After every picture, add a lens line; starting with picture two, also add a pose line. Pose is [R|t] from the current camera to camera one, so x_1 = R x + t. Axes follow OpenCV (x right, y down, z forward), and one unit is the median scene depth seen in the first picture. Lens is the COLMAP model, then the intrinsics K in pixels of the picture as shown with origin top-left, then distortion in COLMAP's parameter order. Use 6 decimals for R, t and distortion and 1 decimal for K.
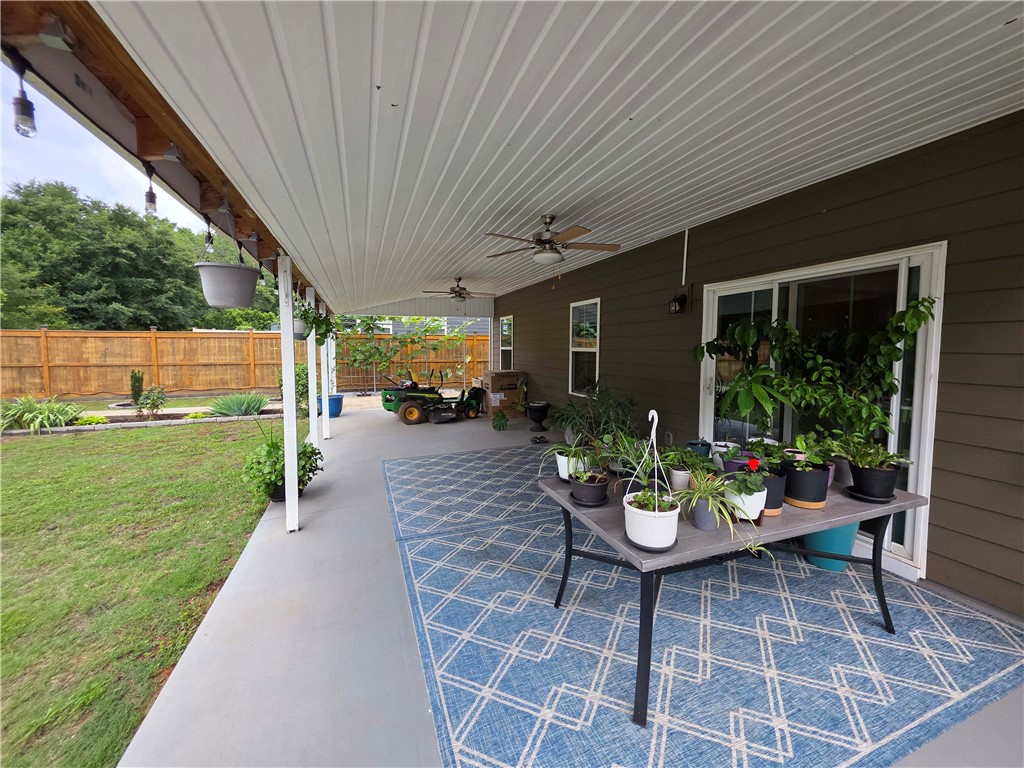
lens RADIAL K [[418.4, 0, 516.0], [0, 418.4, 367.4], [0, 0, 1]] dist [0.001102, -0.000084]
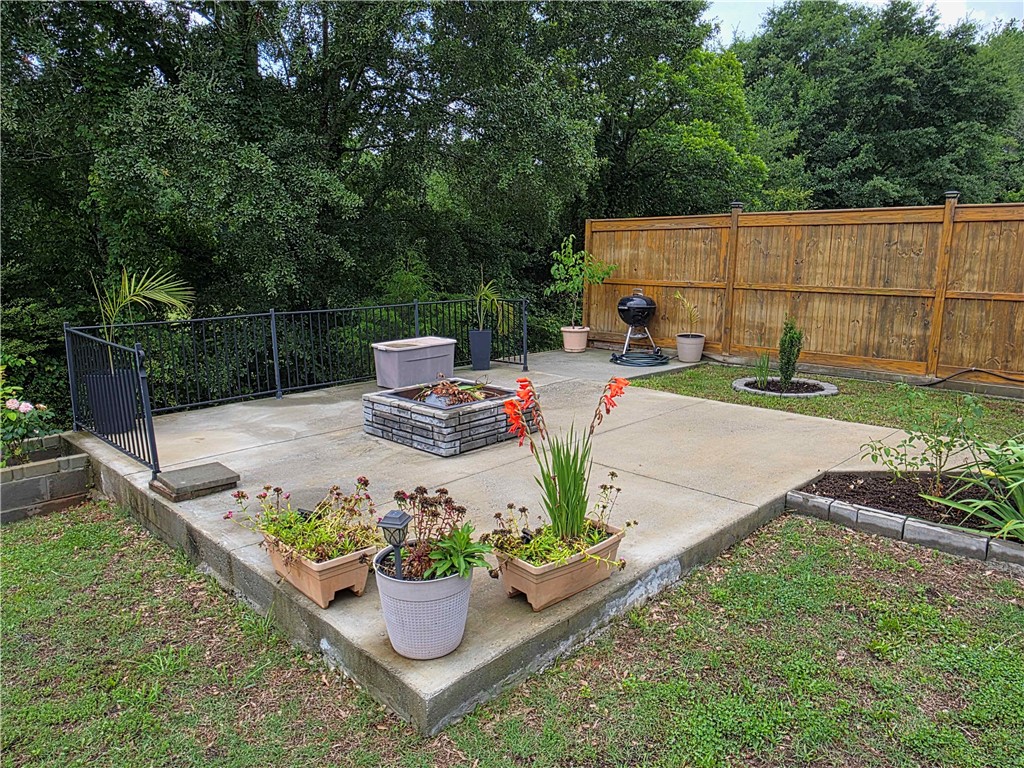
lens RADIAL K [[686.0, 0, 512.0], [0, 686.0, 384.0], [0, 0, 1]] dist [-0.002385, -0.002008]
pose [[0.419367, 0.171338, -0.891501, -0.288395], [-0.050988, 0.984923, 0.165308, -0.003680], [0.906384, -0.023869, 0.421780, 0.145880]]
